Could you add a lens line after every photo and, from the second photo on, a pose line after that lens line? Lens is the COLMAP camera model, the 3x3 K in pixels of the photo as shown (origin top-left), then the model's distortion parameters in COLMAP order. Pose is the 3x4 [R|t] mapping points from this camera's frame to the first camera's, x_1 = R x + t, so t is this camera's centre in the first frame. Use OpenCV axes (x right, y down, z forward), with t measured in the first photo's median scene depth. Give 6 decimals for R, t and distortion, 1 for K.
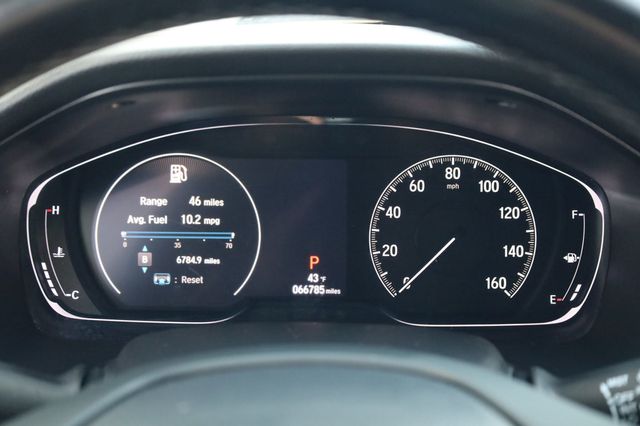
lens RADIAL K [[880.5, 0, 321.8], [0, 880.5, 213.2], [0, 0, 1]] dist [0.007135, 0.000000]
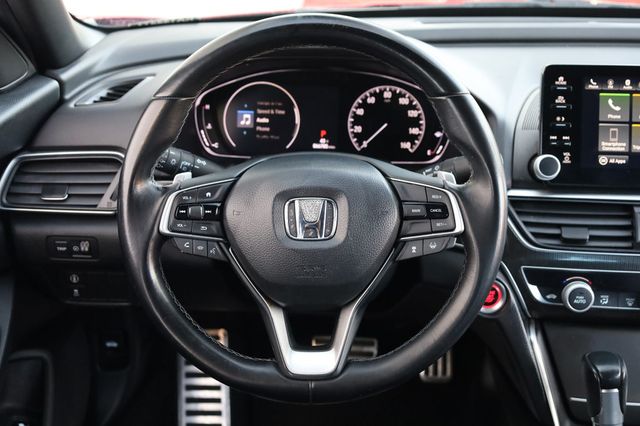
lens RADIAL K [[880.5, 0, 318.3], [0, 880.5, 214.7], [0, 0, 1]] dist [0.007135, 0.000000]
pose [[0.999440, 0.027691, -0.018770, 0.025836], [-0.025784, 0.995125, 0.095194, 0.048114], [0.021315, -0.094657, 0.995282, -1.220675]]
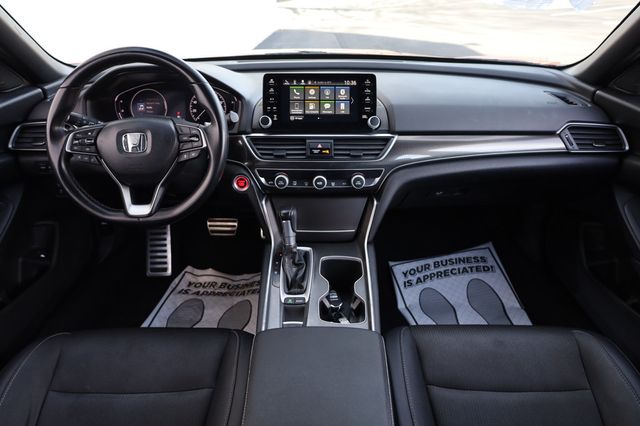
lens RADIAL K [[438.4, 0, 319.4], [0, 438.4, 213.1], [0, 0, 1]] dist [-0.004133, -0.001837]
pose [[0.999852, 0.000024, 0.017197, 0.697486], [-0.002646, 0.988302, 0.152488, 0.222390], [-0.016992, -0.152511, 0.988156, -1.379526]]
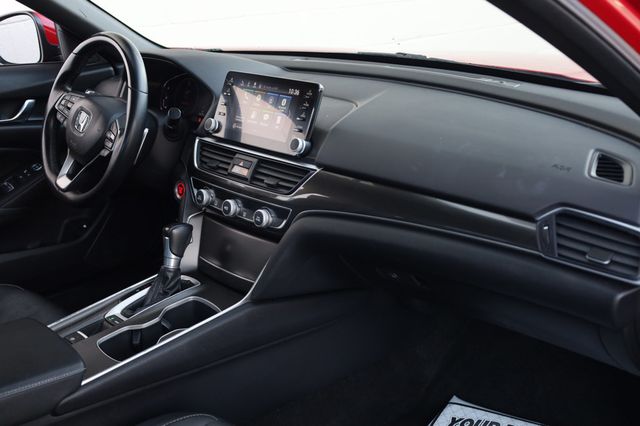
lens RADIAL K [[741.1, 0, 319.3], [0, 741.1, 213.5], [0, 0, 1]] dist [-0.053609, 0.000000]
pose [[0.698921, 0.222985, -0.679549, 2.822957], [-0.204189, 0.972821, 0.109208, 0.047921], [0.685432, 0.062429, 0.725456, -1.093569]]
